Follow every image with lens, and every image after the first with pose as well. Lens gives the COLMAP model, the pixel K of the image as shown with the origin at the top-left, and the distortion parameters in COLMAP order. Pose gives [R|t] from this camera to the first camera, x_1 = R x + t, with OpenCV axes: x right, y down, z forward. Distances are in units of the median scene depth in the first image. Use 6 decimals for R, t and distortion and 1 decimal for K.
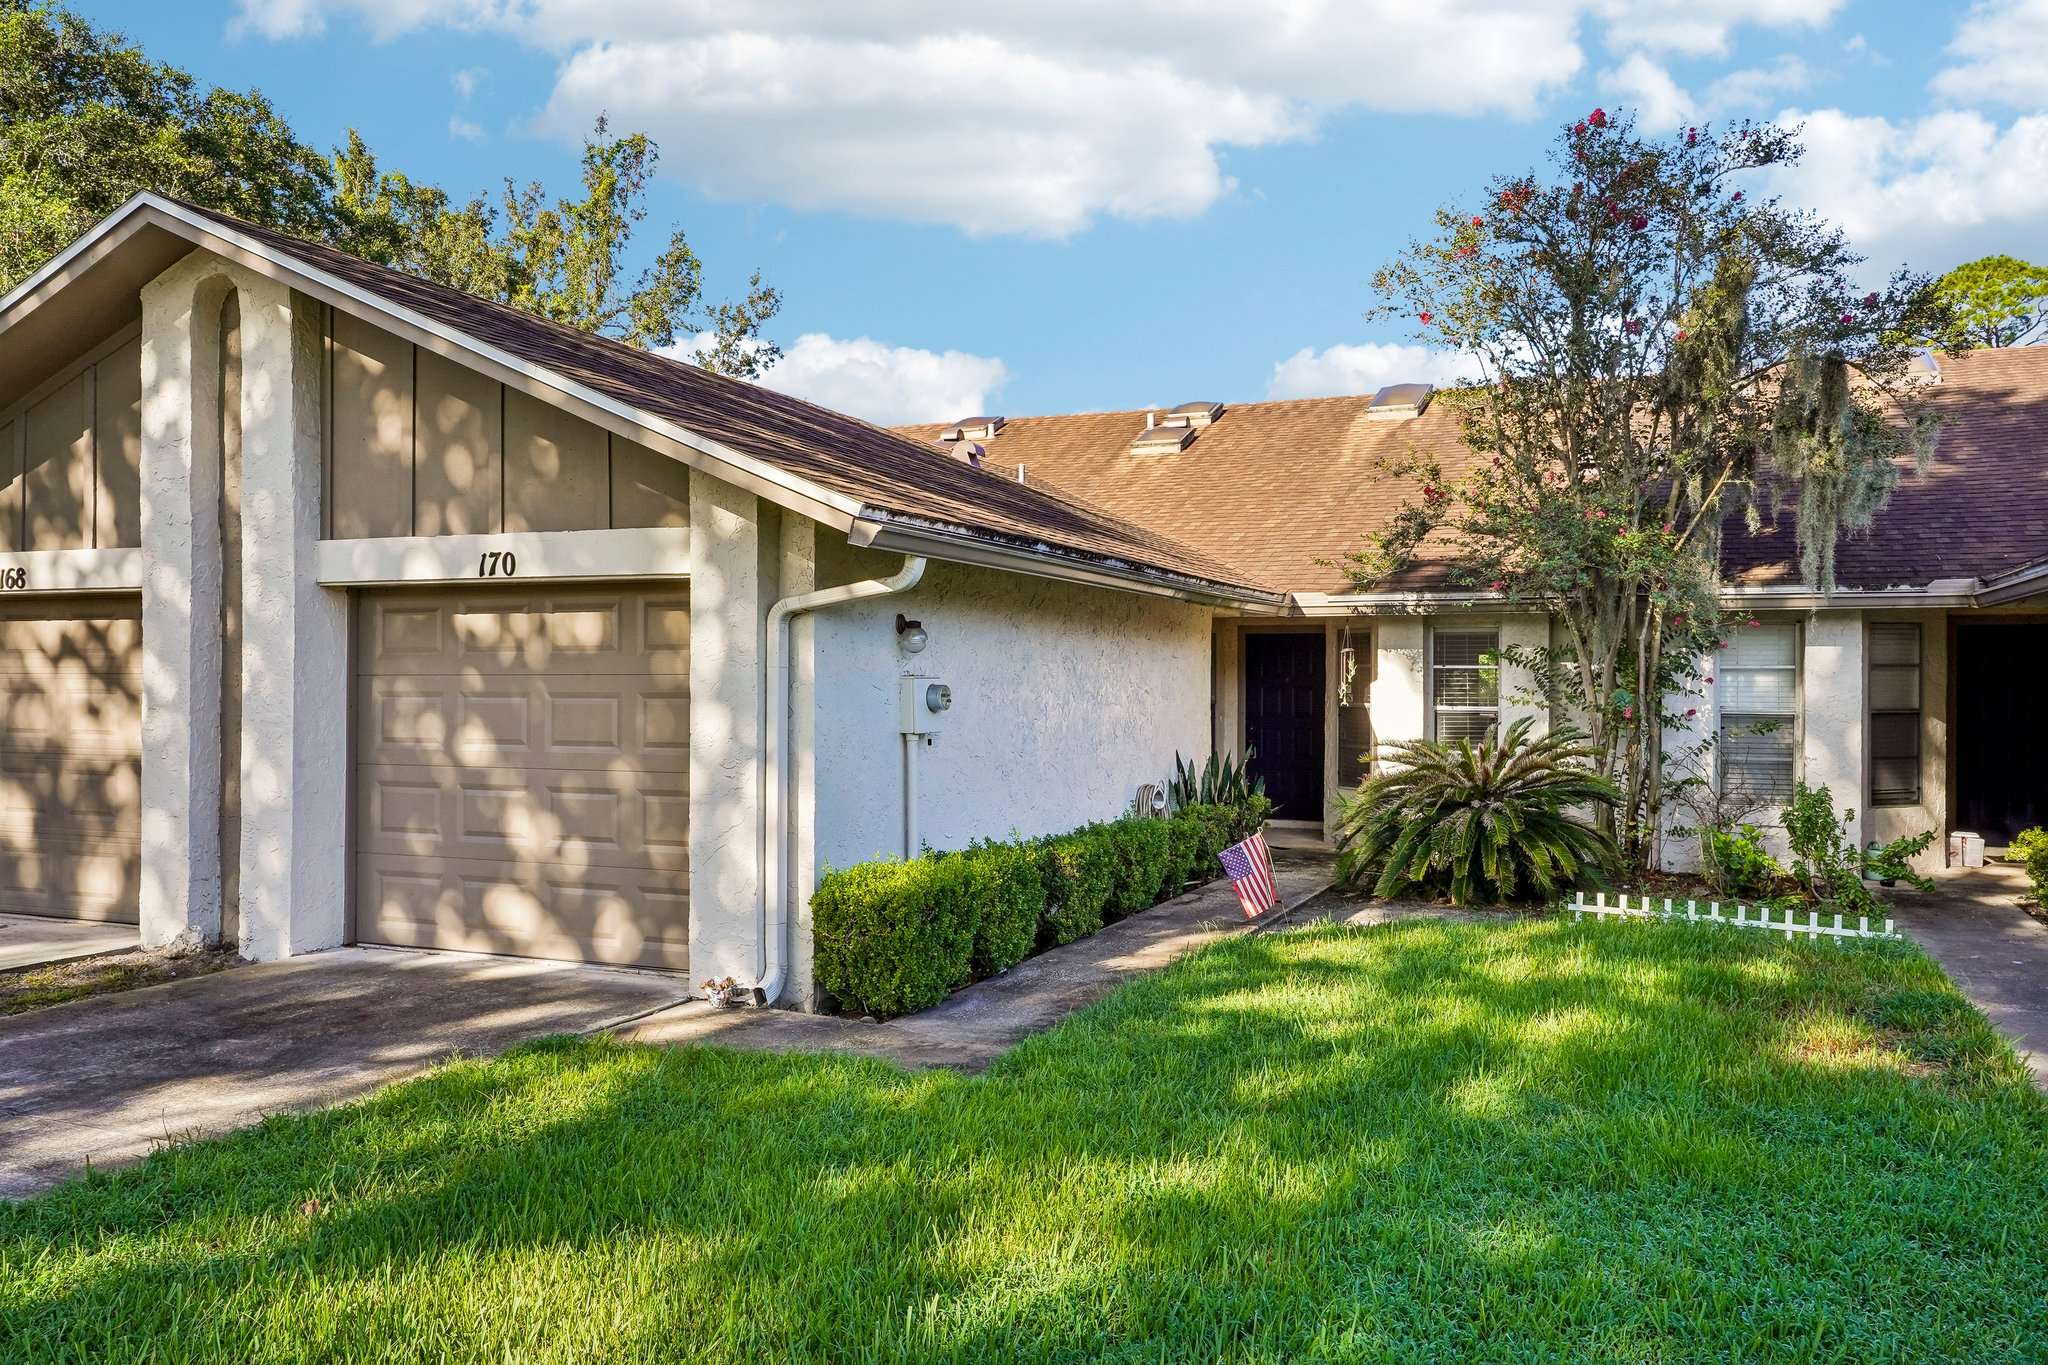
lens RADIAL K [[1604.5, 0, 1024.0], [0, 1604.5, 716.0], [0, 0, 1]] dist [-0.105120, 0.000606]
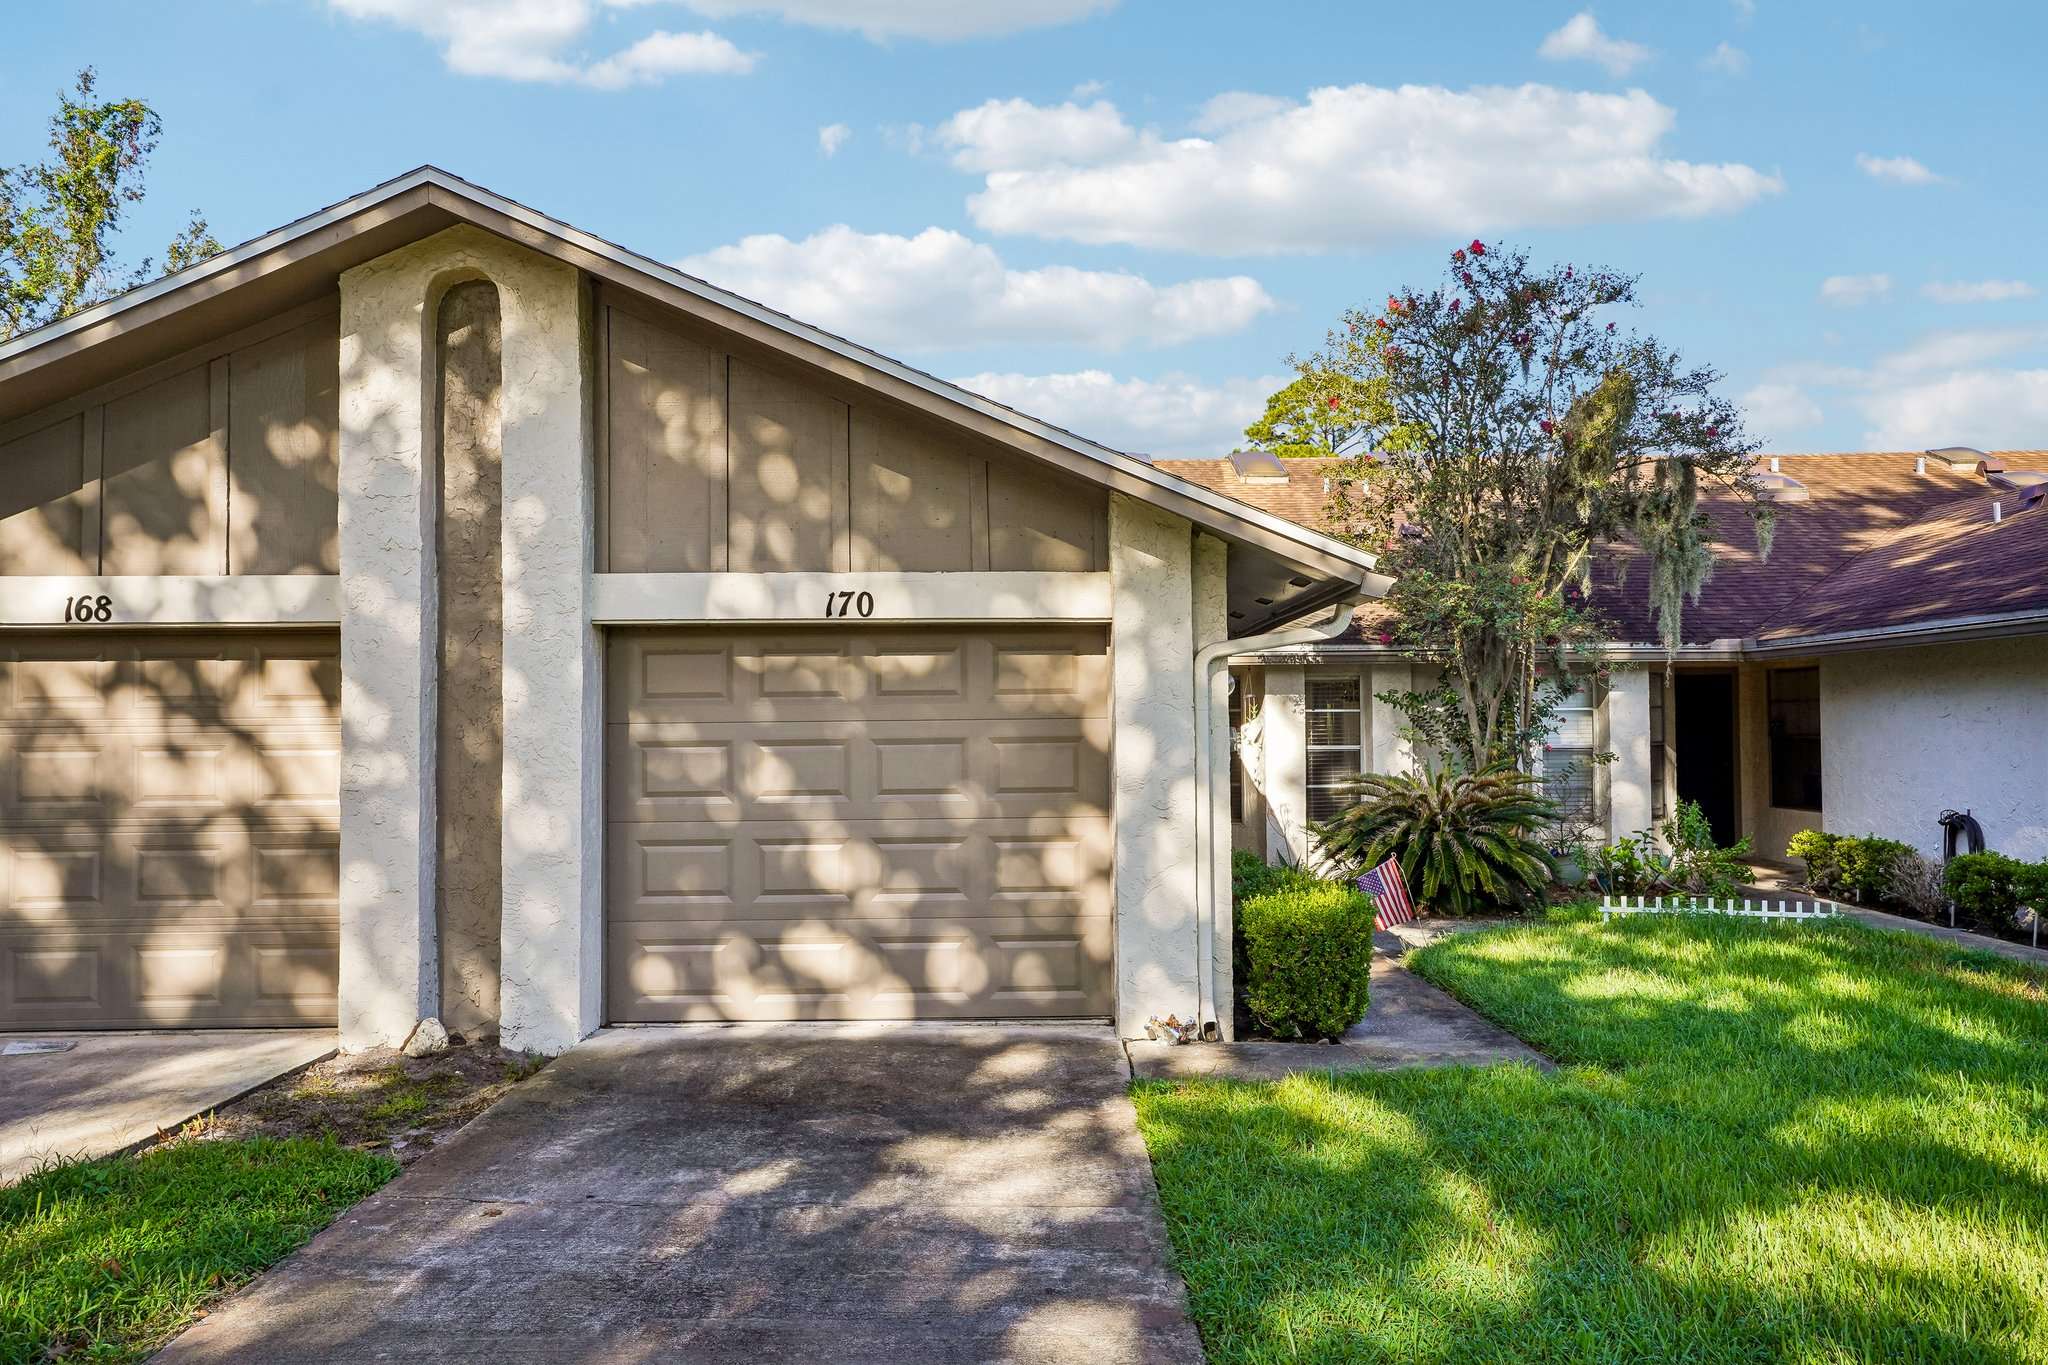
lens RADIAL K [[1565.1, 0, 1024.0], [0, 1565.1, 682.5], [0, 0, 1]] dist [0.019051, 0.001329]
pose [[0.927180, 0.010323, 0.374474, -0.494238], [0.007864, 0.998864, -0.047008, 0.002879], [-0.374534, 0.046529, 0.926045, 0.040348]]
